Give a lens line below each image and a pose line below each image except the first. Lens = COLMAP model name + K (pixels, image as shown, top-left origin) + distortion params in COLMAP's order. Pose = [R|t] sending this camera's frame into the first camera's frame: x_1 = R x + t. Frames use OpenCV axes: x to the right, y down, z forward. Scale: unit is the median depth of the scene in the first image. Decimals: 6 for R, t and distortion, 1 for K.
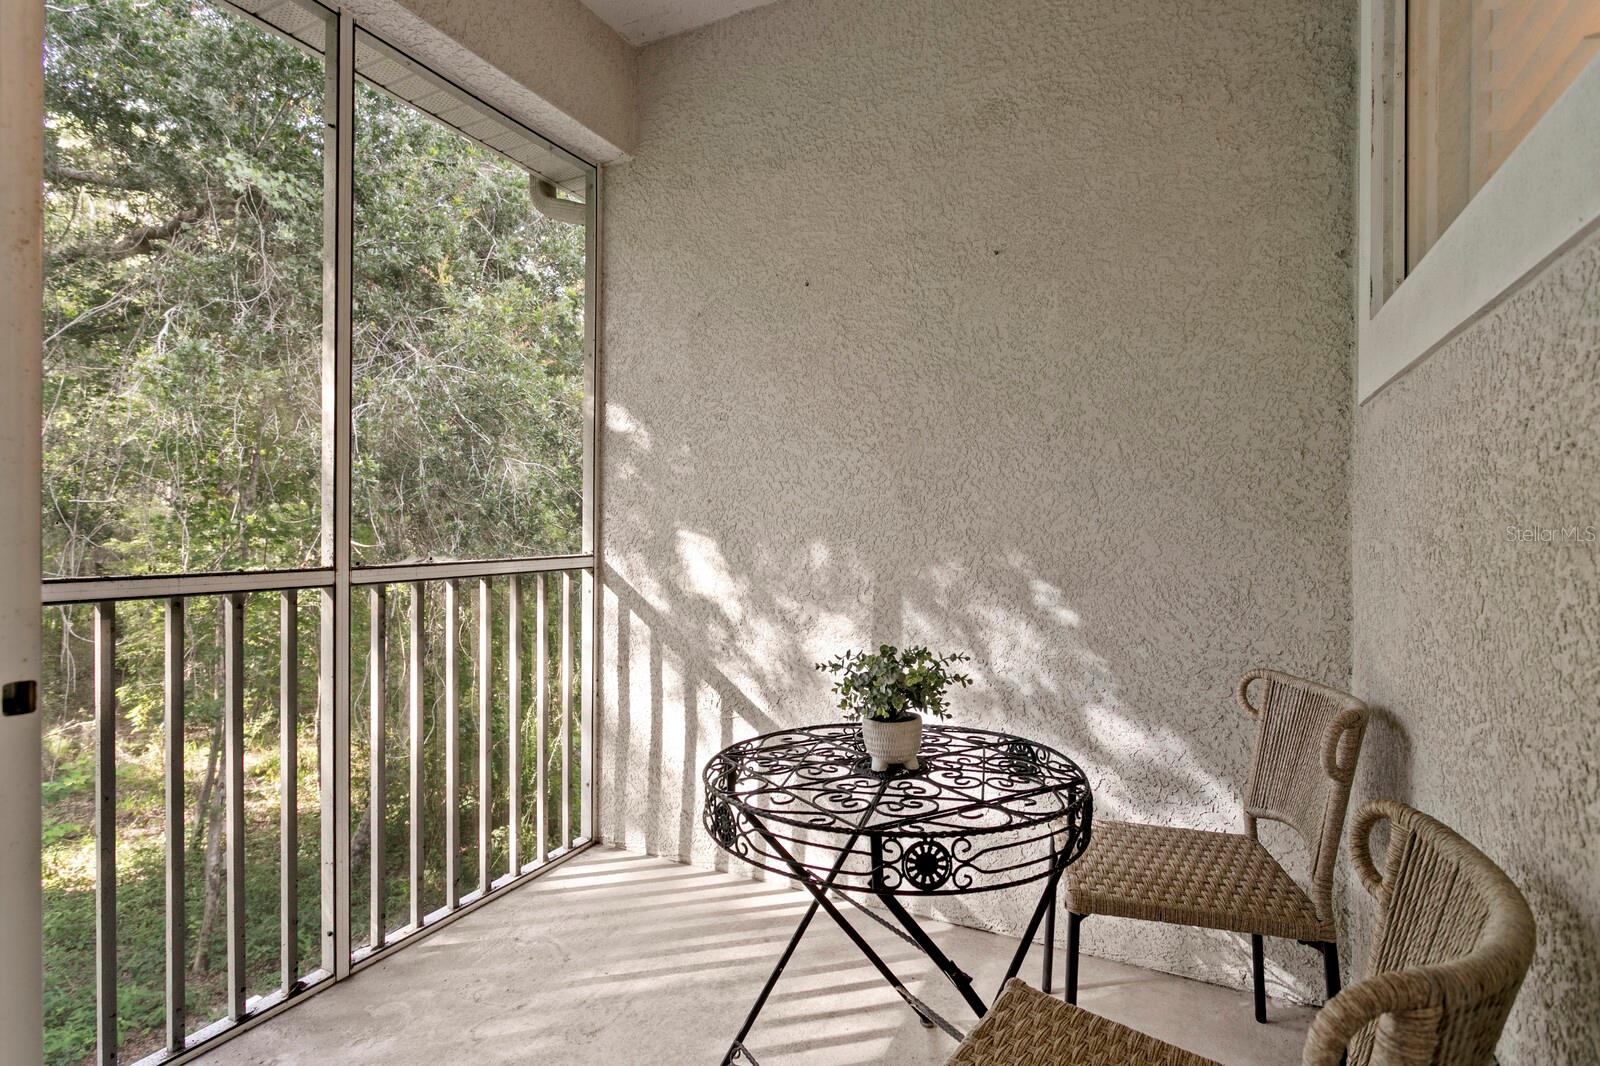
lens RADIAL K [[775.6, 0, 800.0], [0, 775.6, 533.0], [0, 0, 1]] dist [-0.000635, 0.000613]
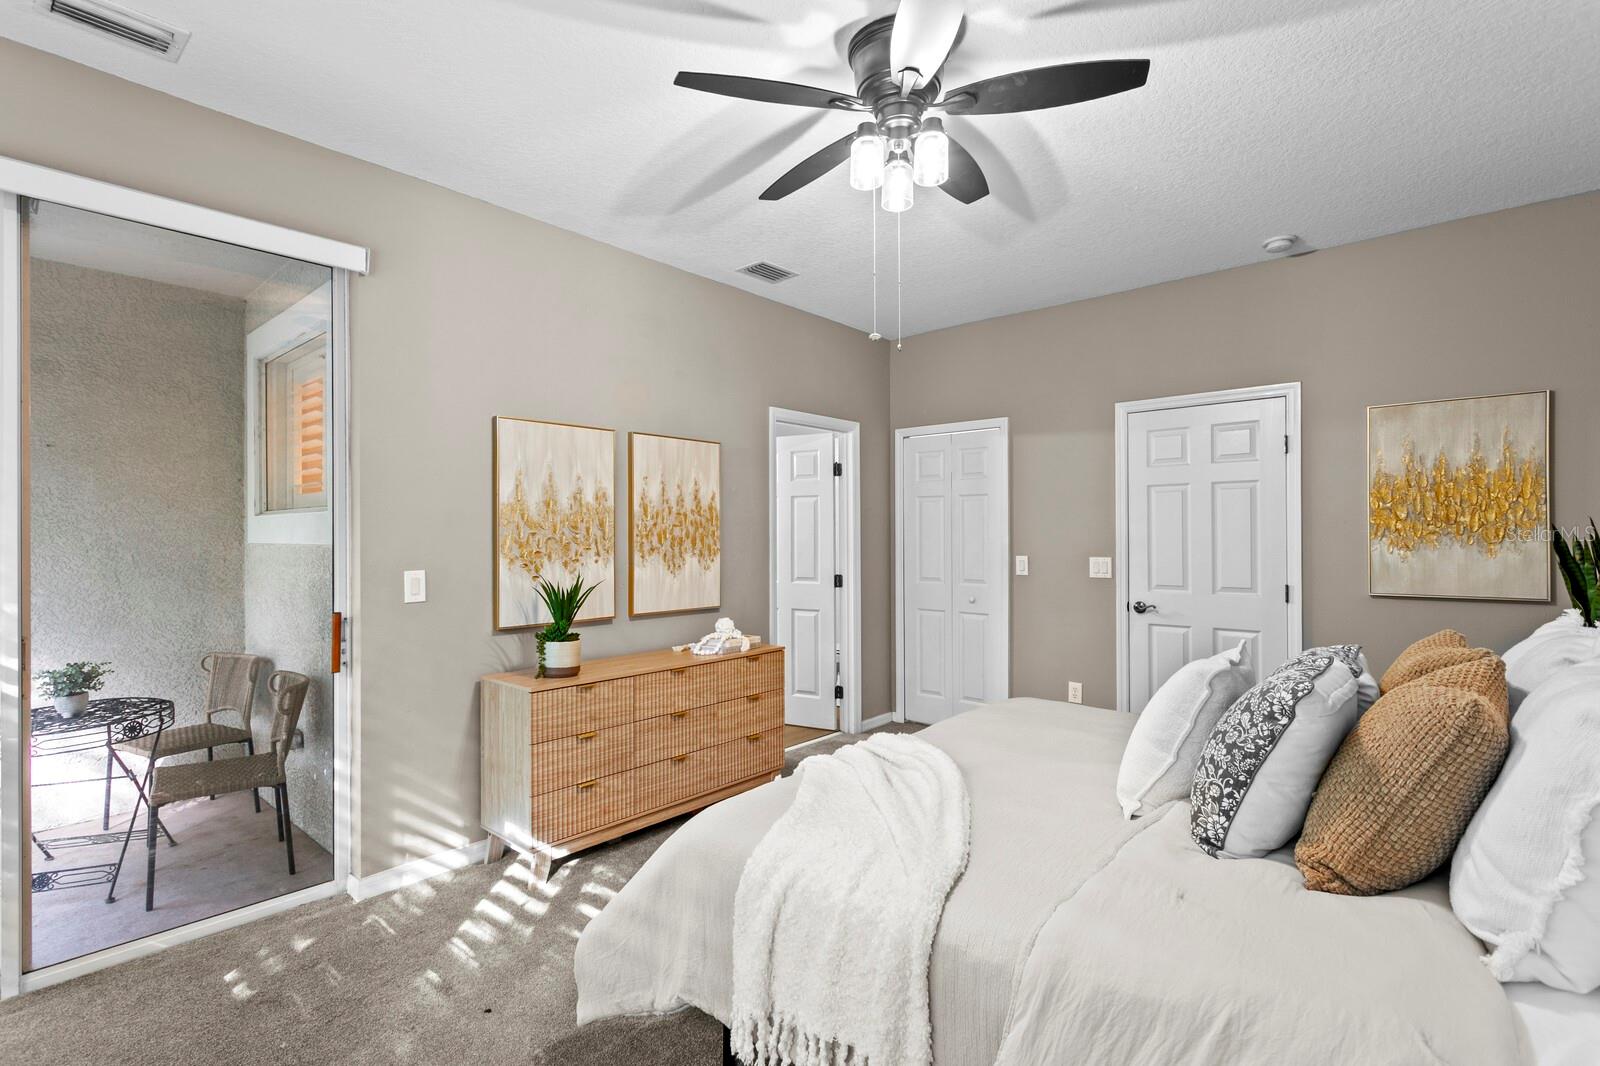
lens RADIAL K [[764.9, 0, 765.7], [0, 764.9, 528.4], [0, 0, 1]] dist [0.001983, 0.000507]
pose [[0.261151, 0.002473, 0.965295, -1.199313], [0.011004, 0.999924, -0.005539, -0.170665], [-0.965235, 0.012069, 0.261104, -1.234353]]
